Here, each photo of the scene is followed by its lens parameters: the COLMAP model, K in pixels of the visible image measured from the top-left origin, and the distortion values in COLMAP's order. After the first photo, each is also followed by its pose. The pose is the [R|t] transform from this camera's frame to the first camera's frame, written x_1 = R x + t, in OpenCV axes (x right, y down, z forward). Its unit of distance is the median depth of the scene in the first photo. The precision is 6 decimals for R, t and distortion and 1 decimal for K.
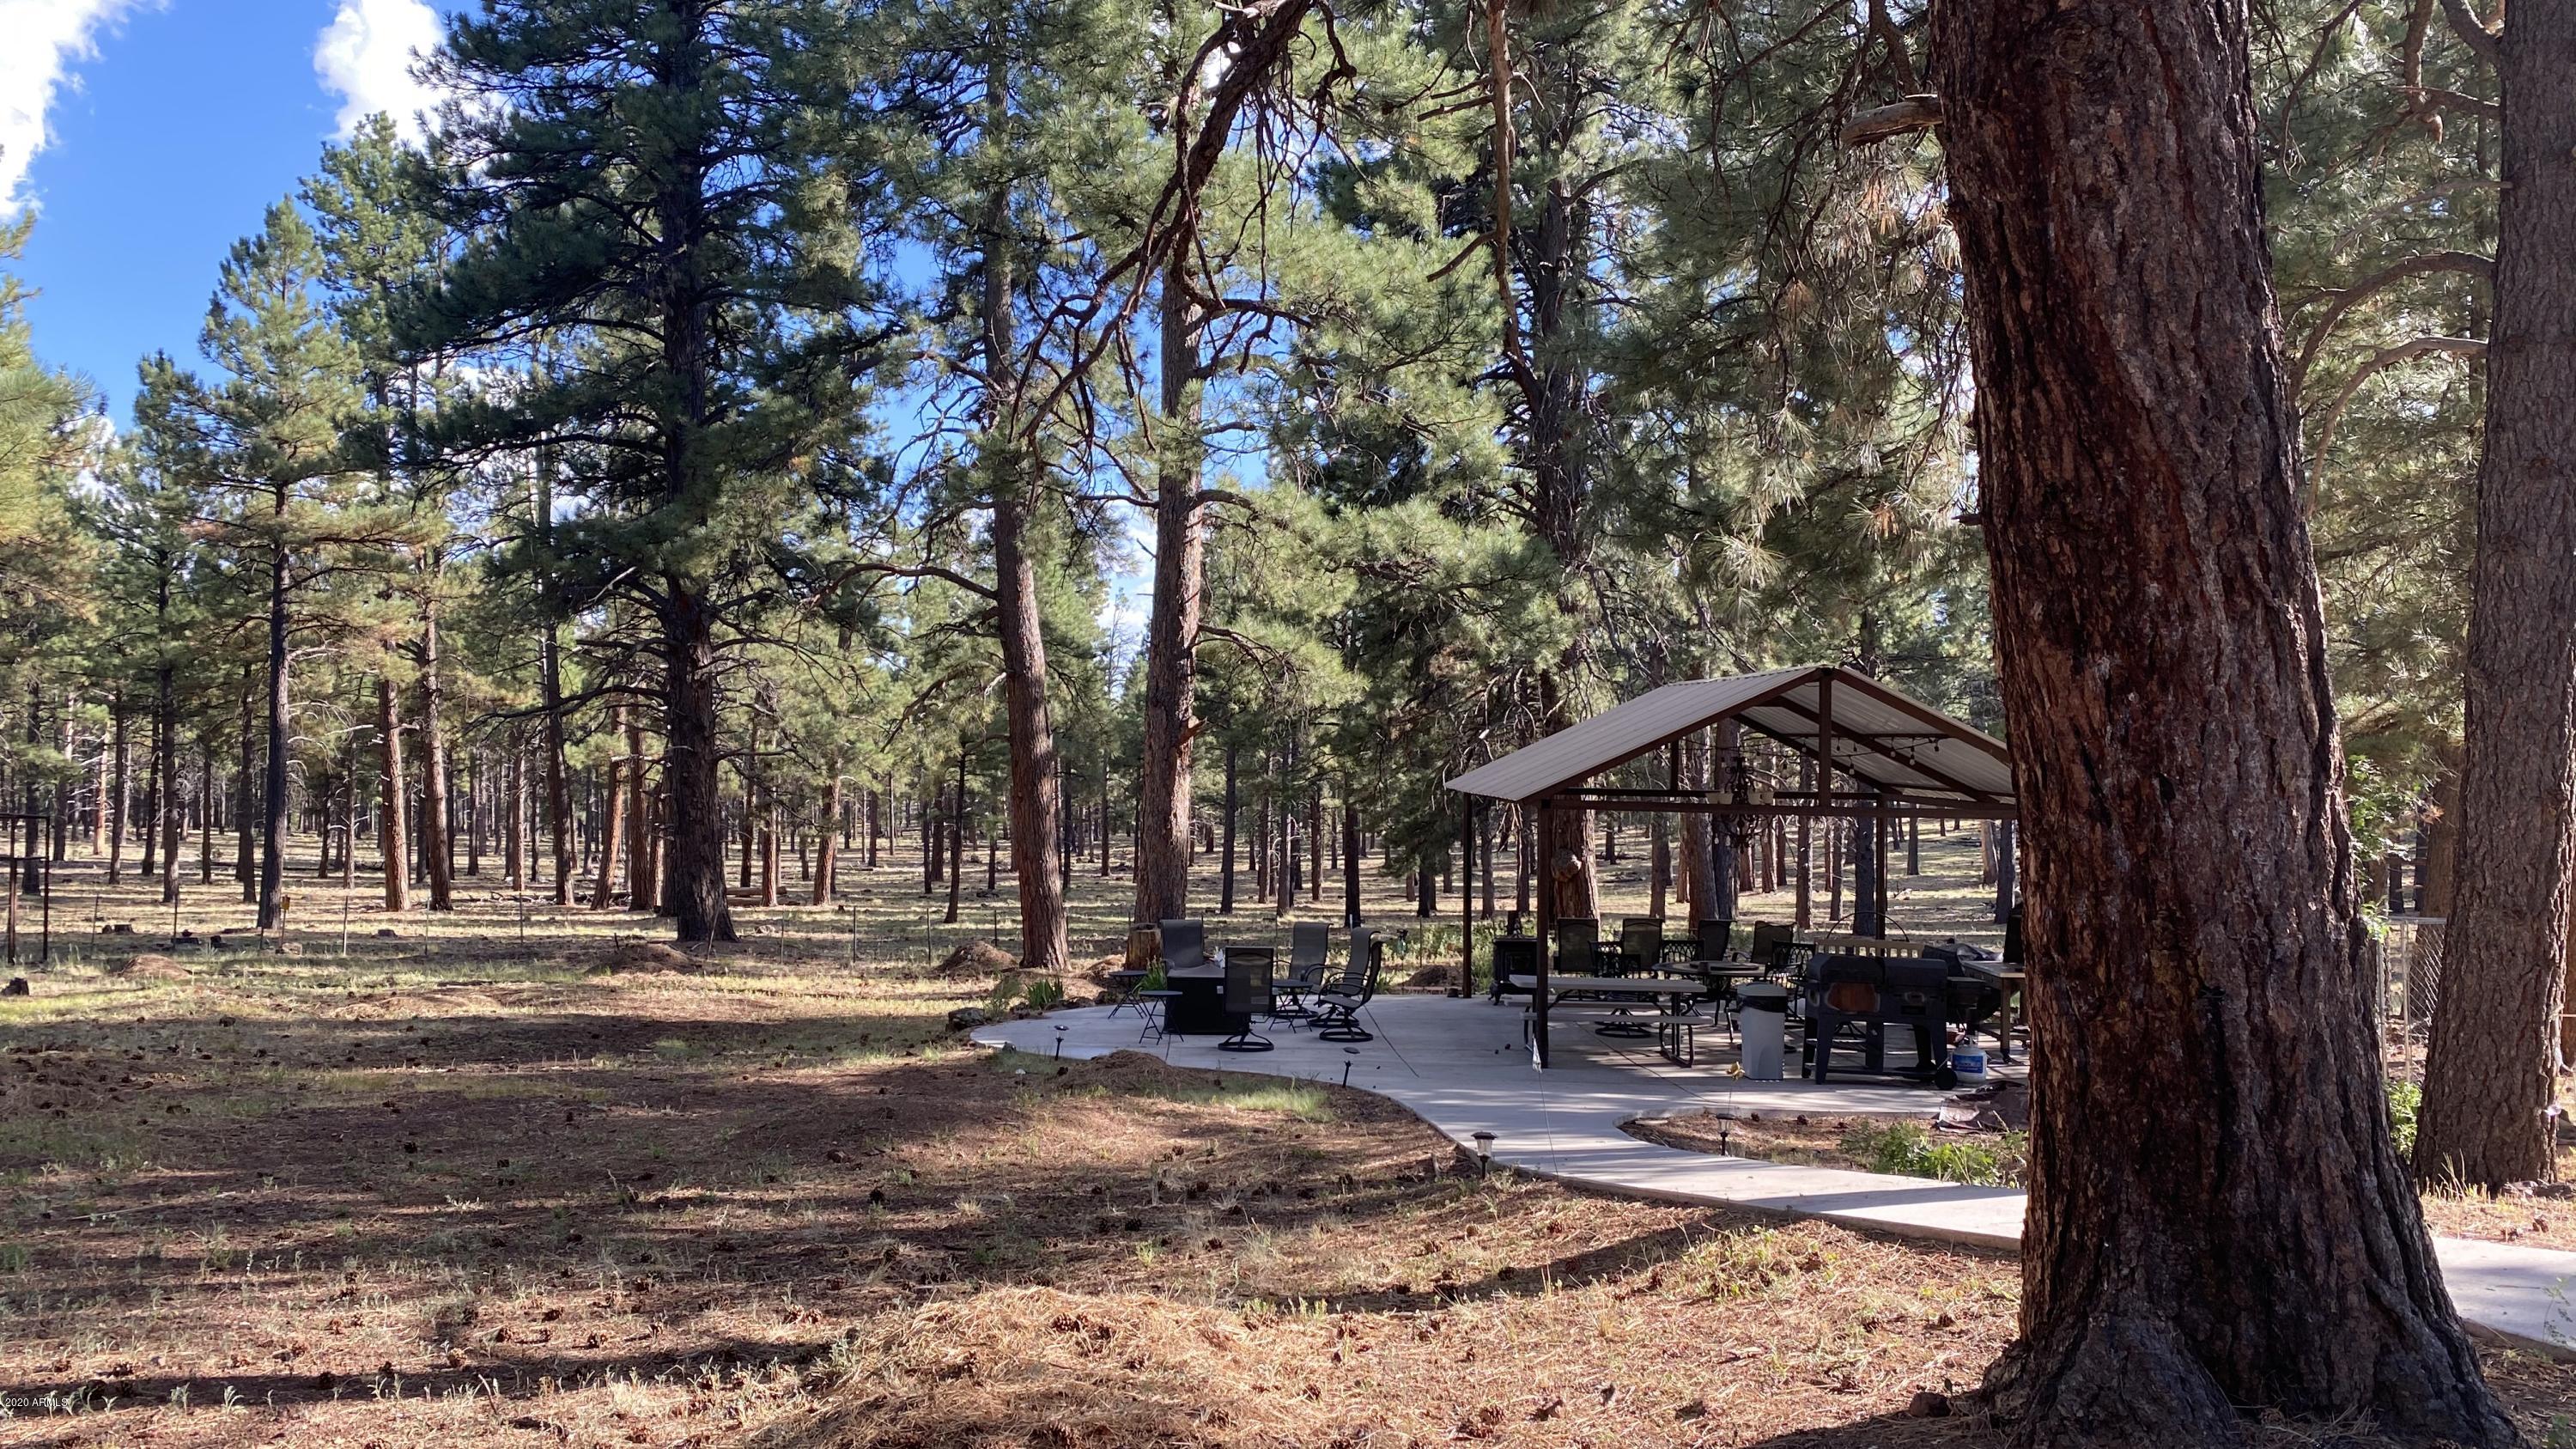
lens RADIAL K [[1964.3, 0, 1290.1], [0, 1964.3, 698.9], [0, 0, 1]] dist [0.039903, -0.043074]
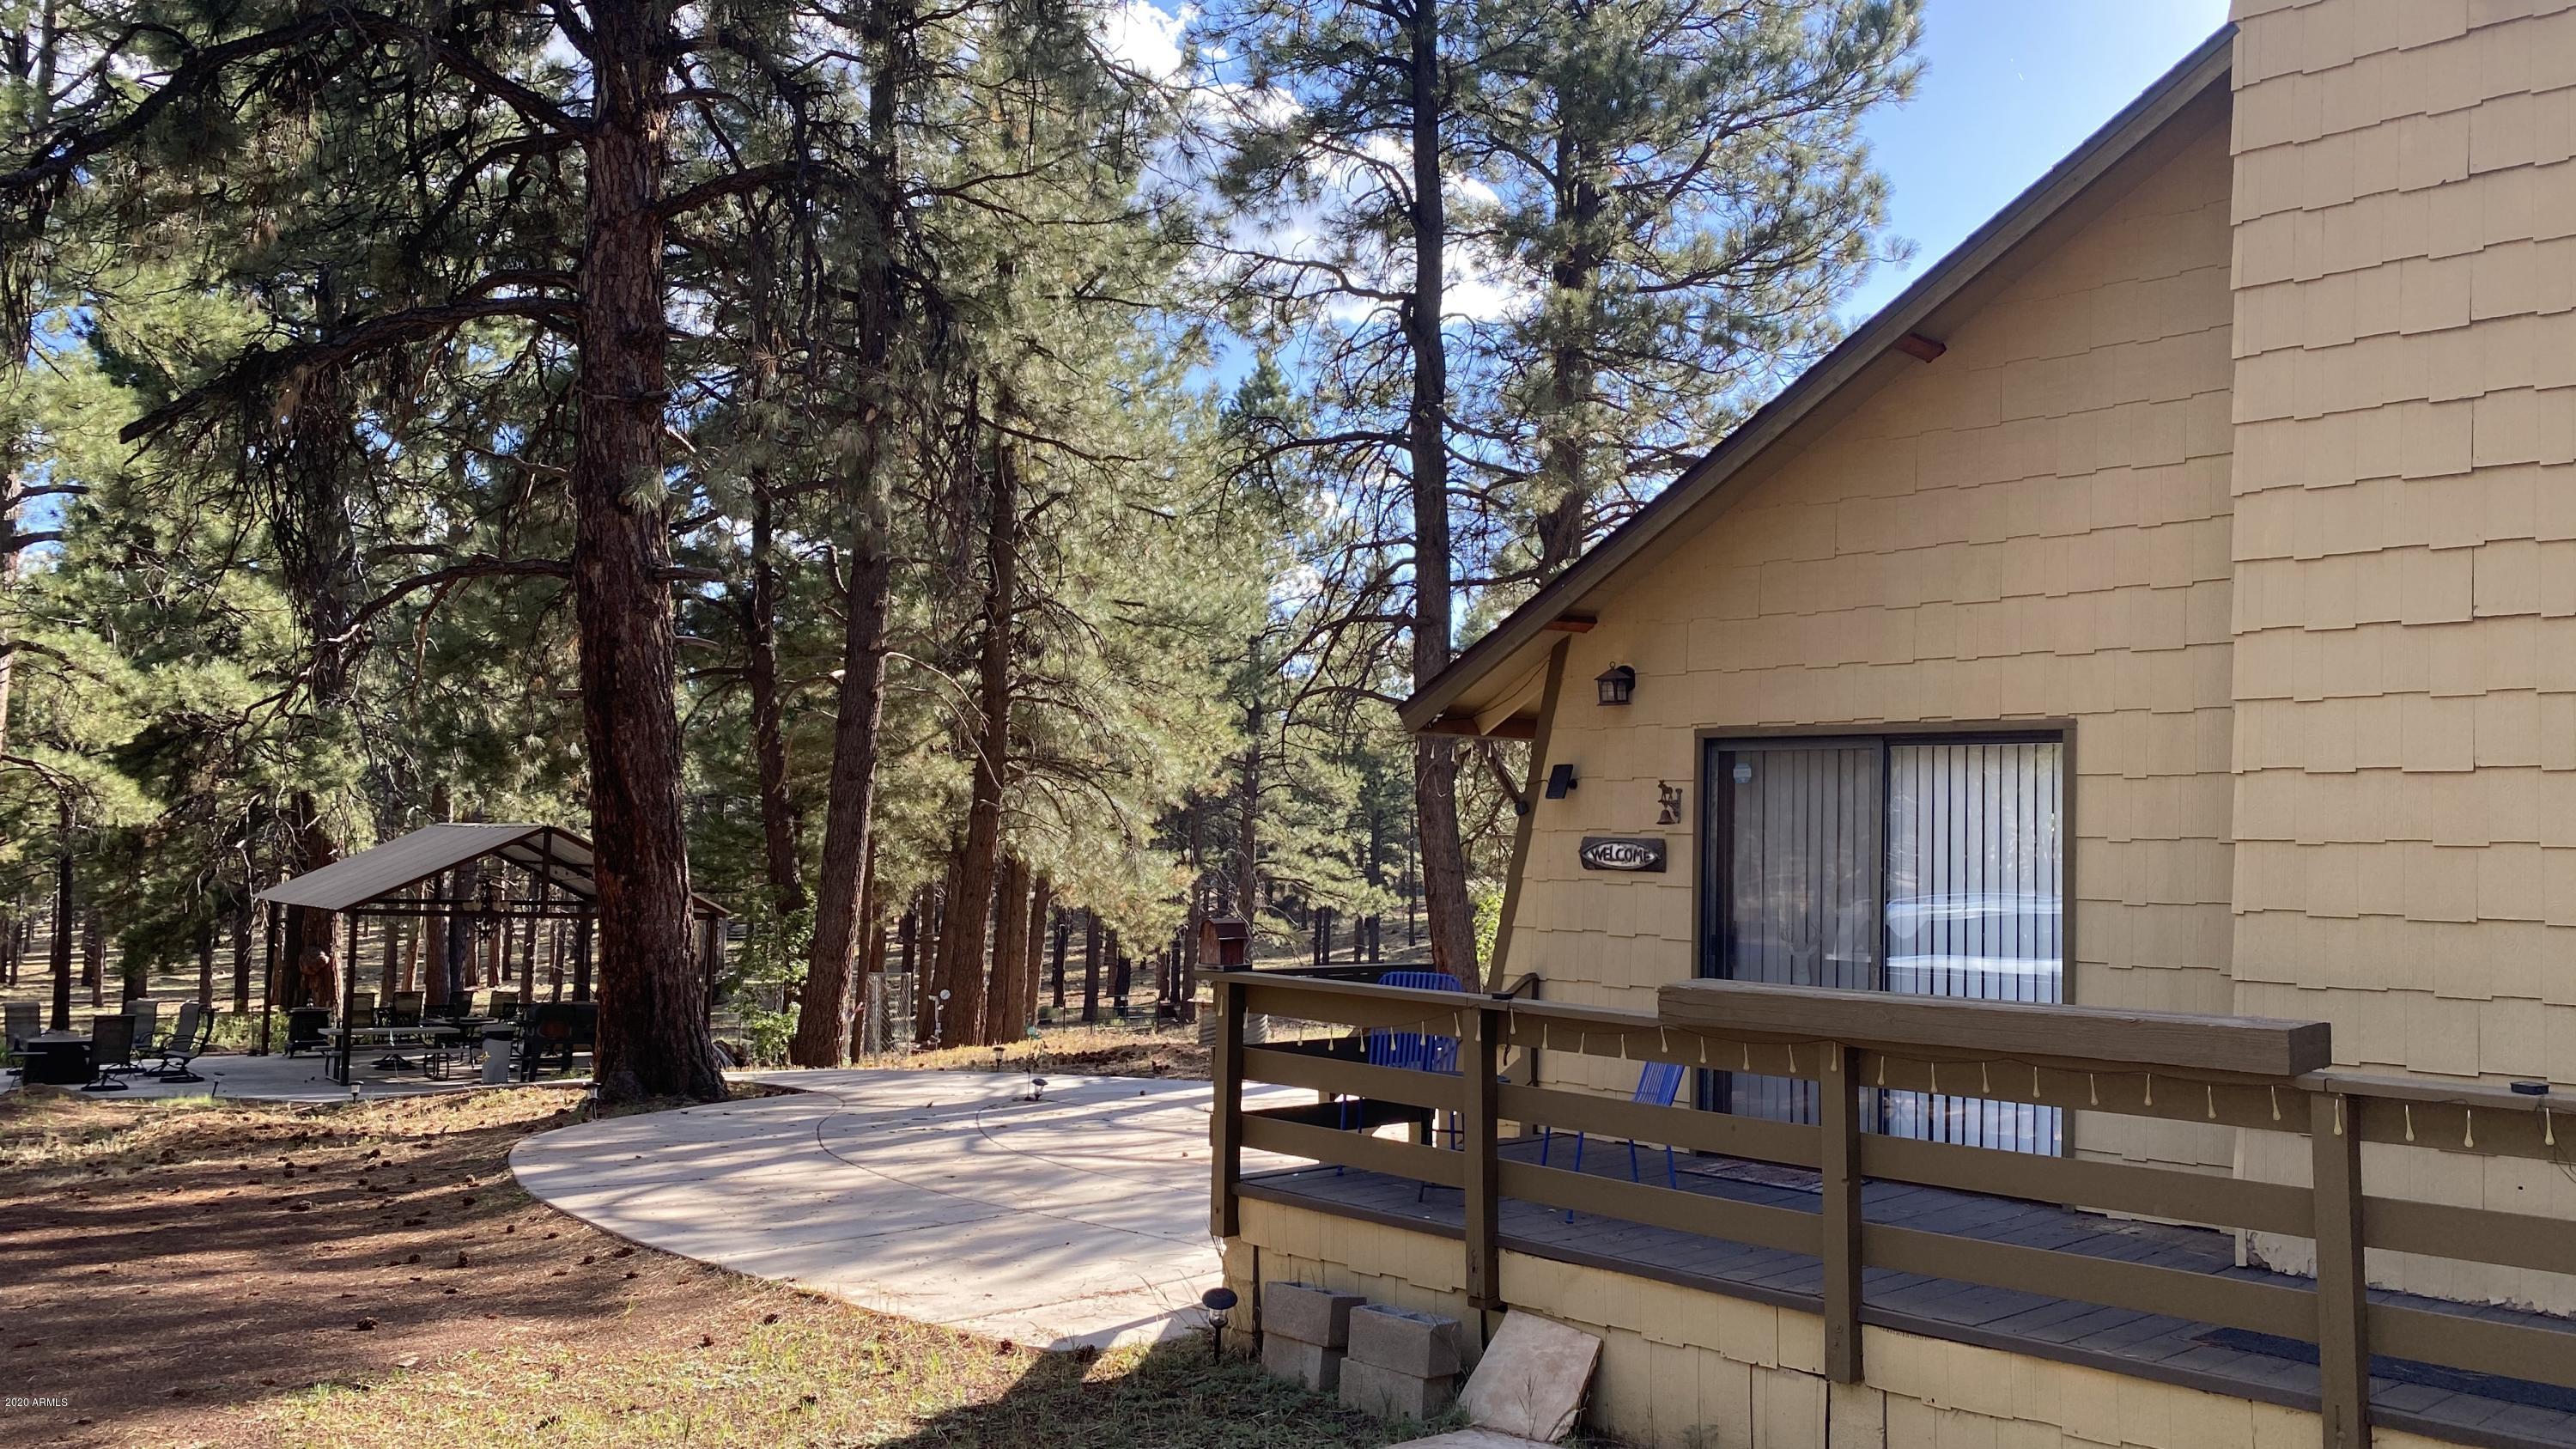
lens RADIAL K [[1964.3, 0, 1289.3], [0, 1964.3, 723.4], [0, 0, 1]] dist [0.039903, -0.043074]
pose [[0.814366, 0.054174, 0.577818, -0.069448], [-0.033167, 0.998351, -0.046856, -0.017455], [-0.579404, 0.018993, 0.814819, -0.267333]]
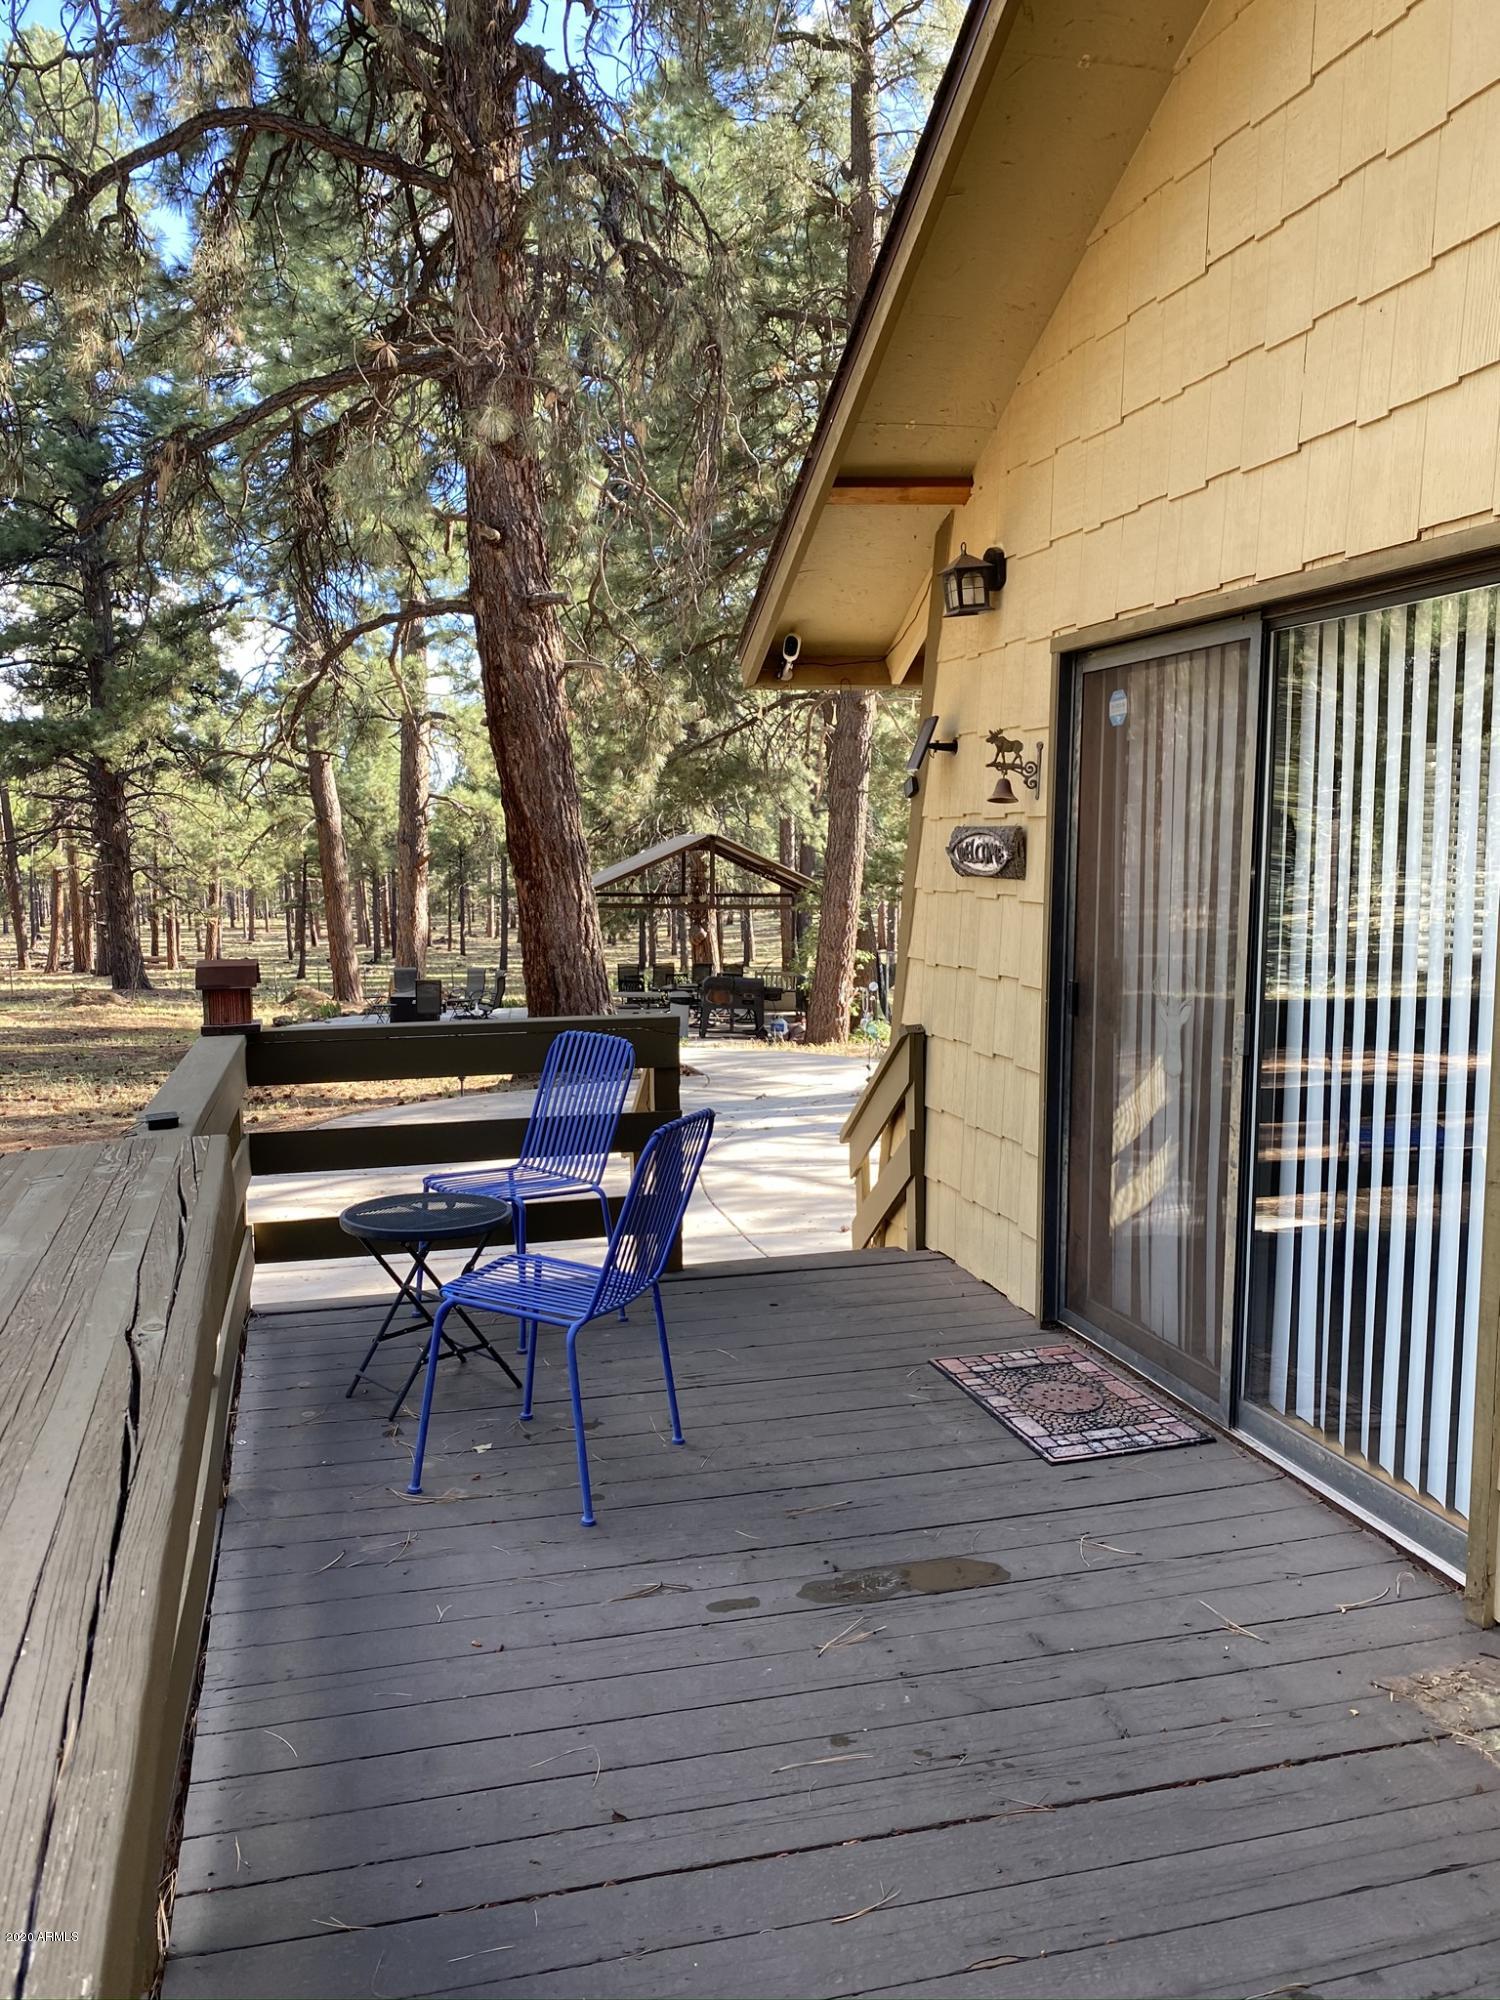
lens RADIAL K [[1525.1, 0, 738.0], [0, 1525.1, 980.6], [0, 0, 1]] dist [0.033035, -0.030956]
pose [[0.995397, -0.015920, 0.094508, 0.059769], [0.005054, 0.993455, 0.114115, -0.017800], [-0.095706, -0.113112, 0.988962, -0.217303]]
